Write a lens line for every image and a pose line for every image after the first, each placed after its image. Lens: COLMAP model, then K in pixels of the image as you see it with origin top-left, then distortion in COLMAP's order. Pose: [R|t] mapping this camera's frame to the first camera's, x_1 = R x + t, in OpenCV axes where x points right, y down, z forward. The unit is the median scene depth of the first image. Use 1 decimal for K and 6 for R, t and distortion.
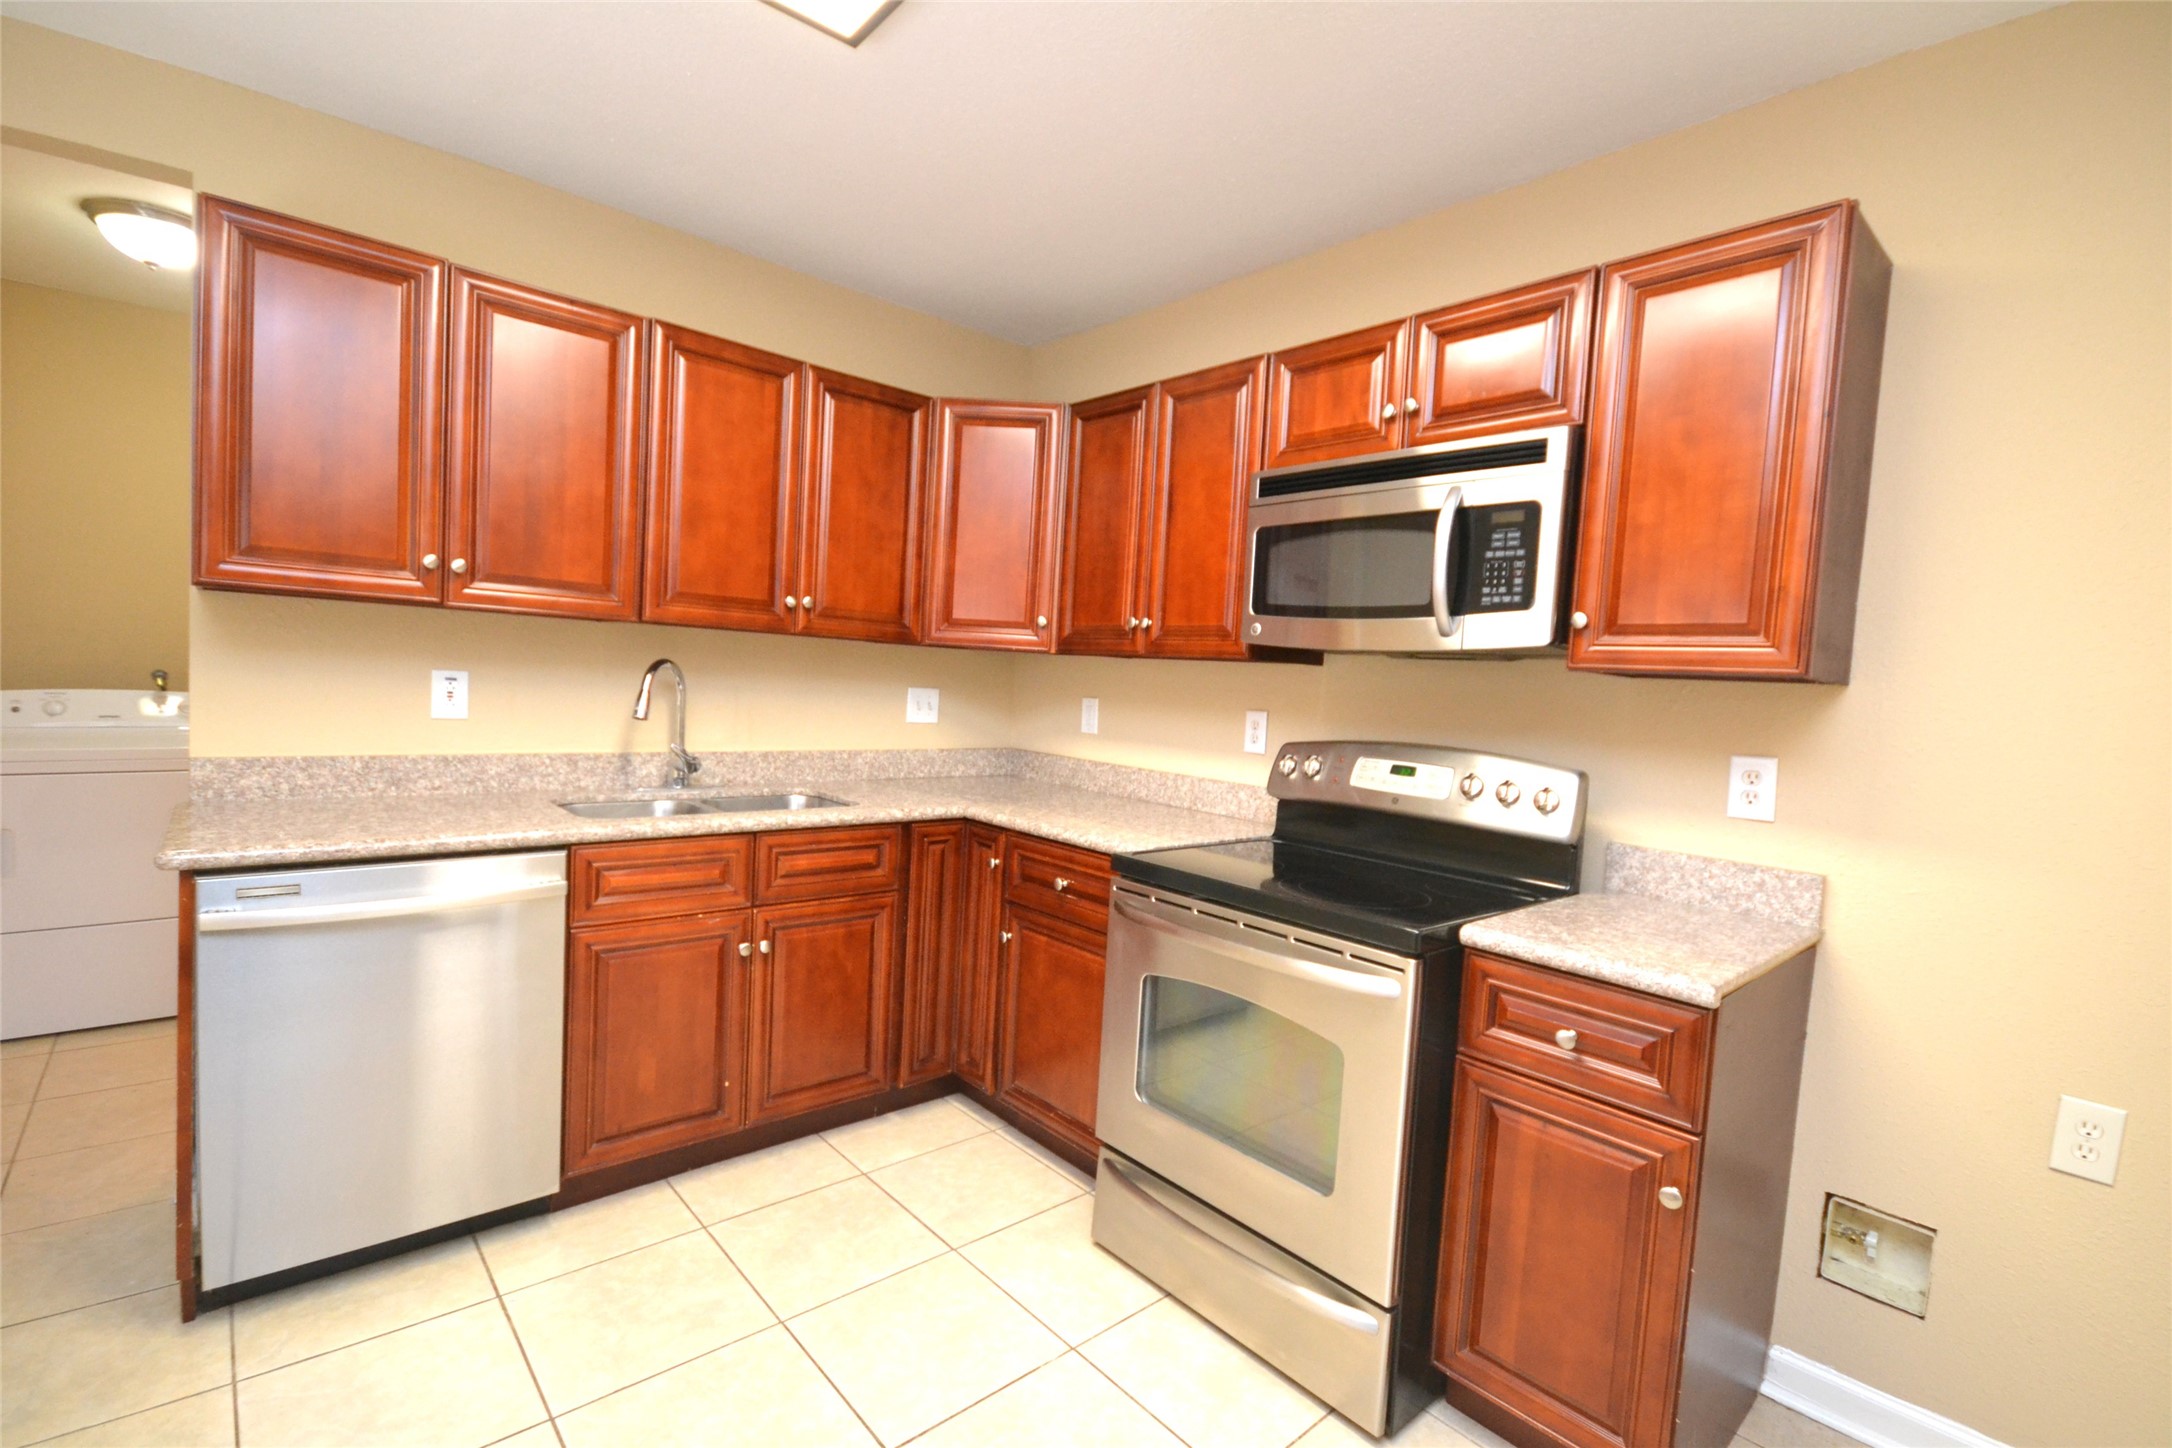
lens RADIAL K [[952.1, 0, 1079.8], [0, 952.1, 724.8], [0, 0, 1]] dist [-0.005568, -0.000239]
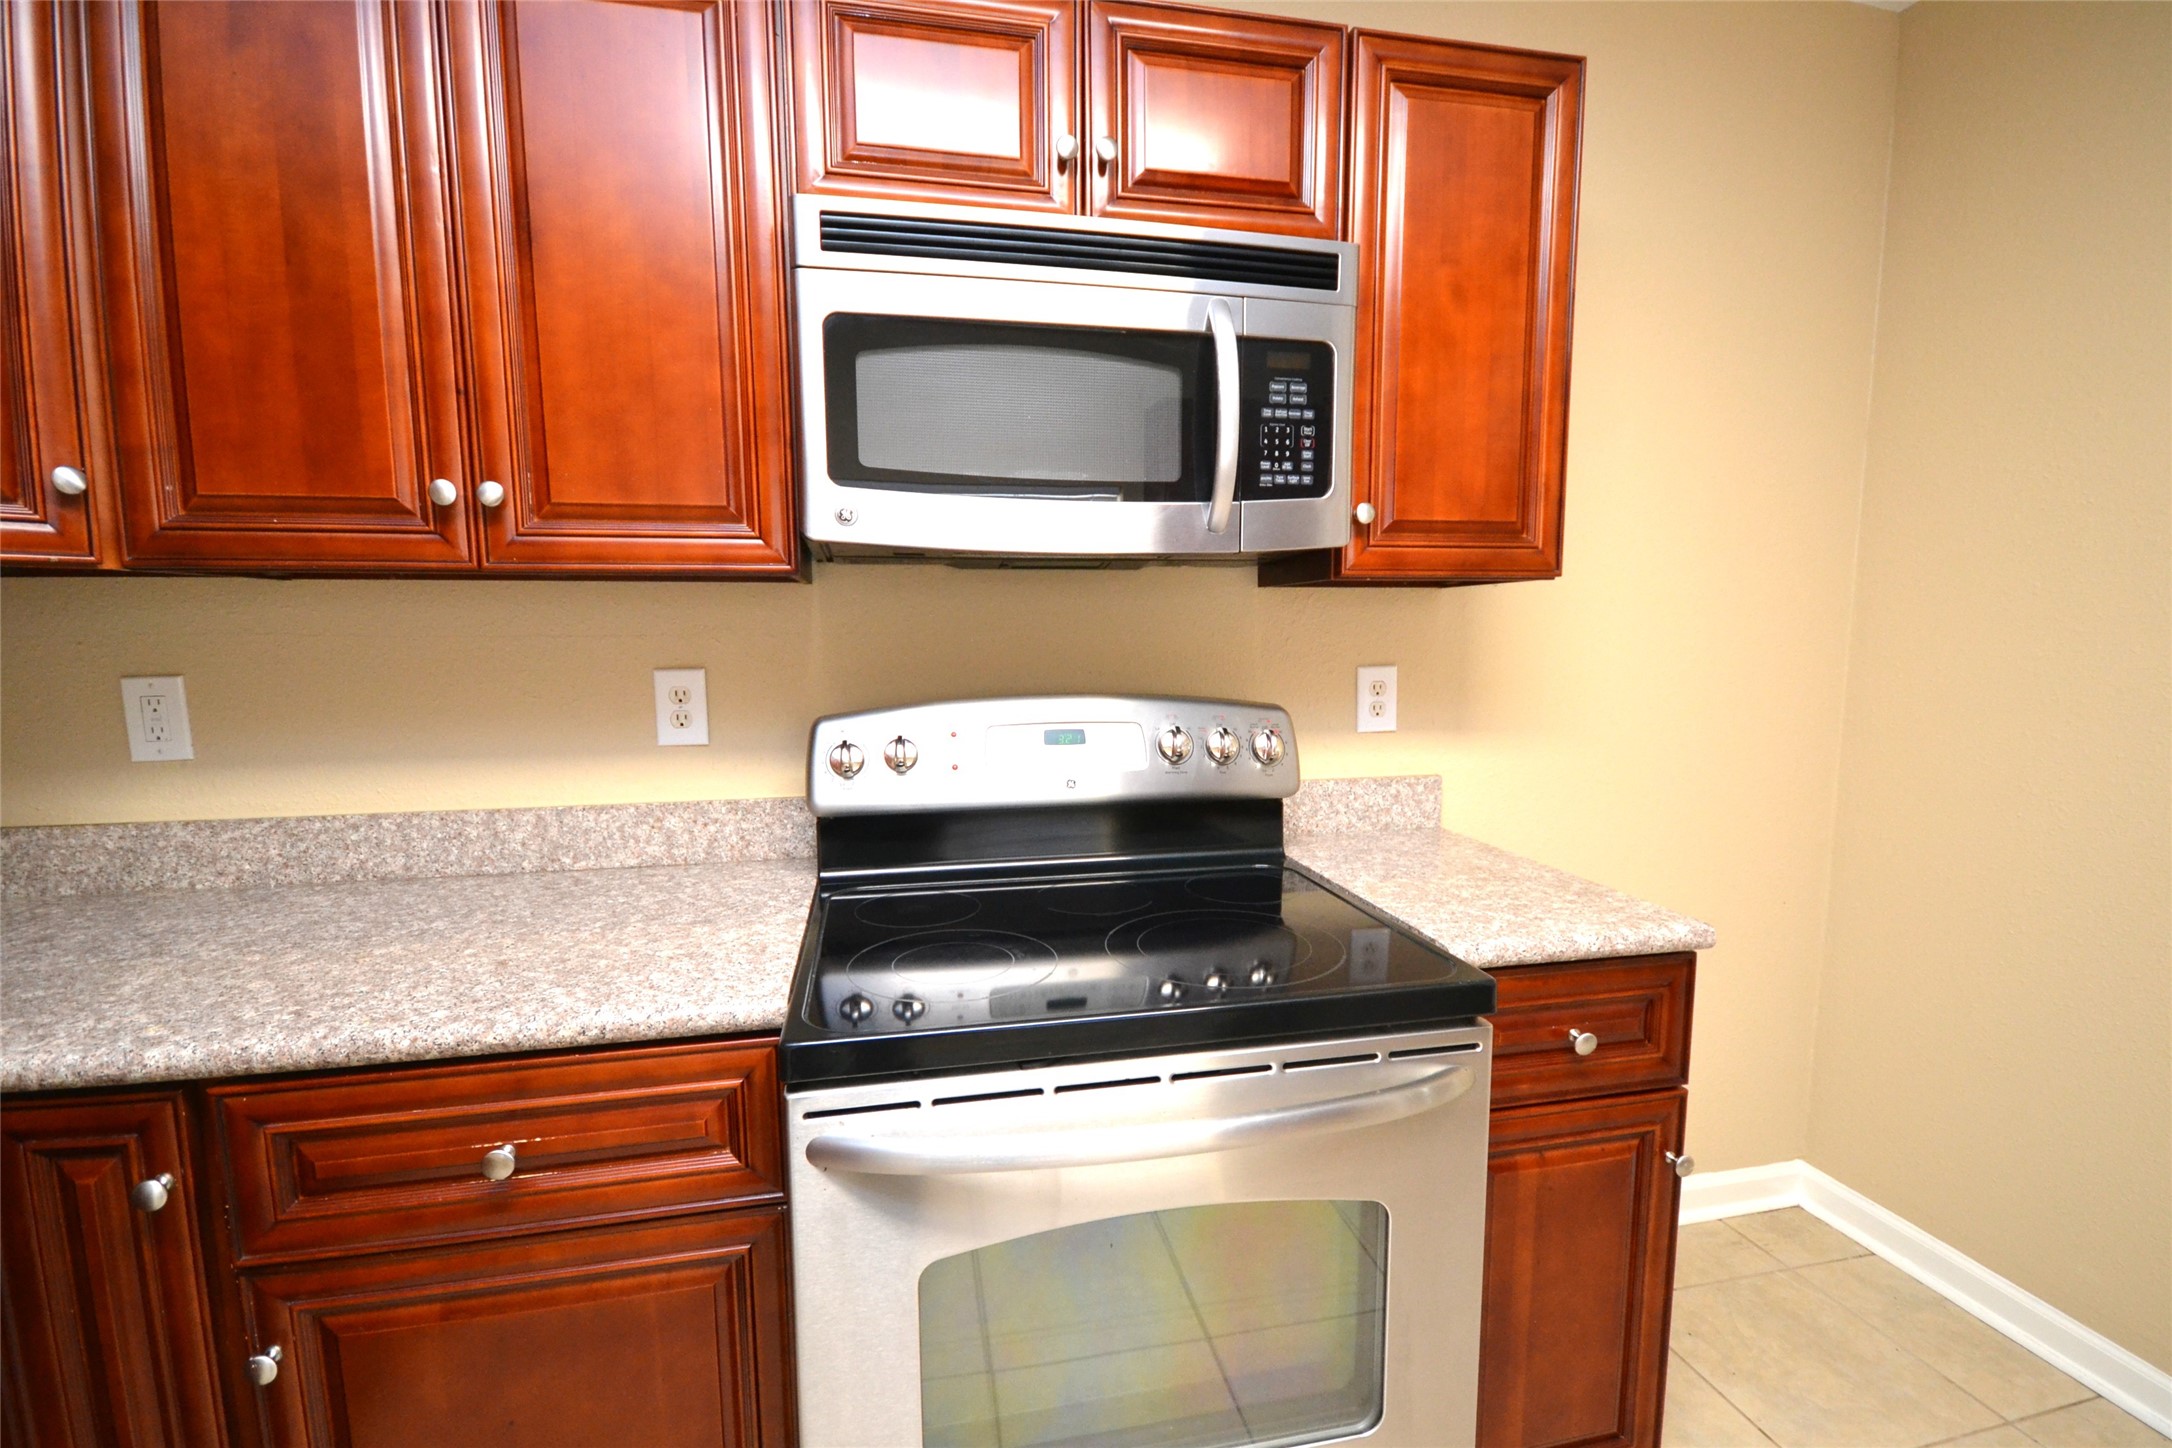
lens RADIAL K [[952.1, 0, 1089.6], [0, 952.1, 738.9], [0, 0, 1]] dist [-0.005568, -0.000239]
pose [[0.493962, -0.160182, 0.854601, -0.267505], [0.076770, 0.987080, 0.140640, -0.051930], [-0.866088, -0.003863, 0.499877, 0.769361]]
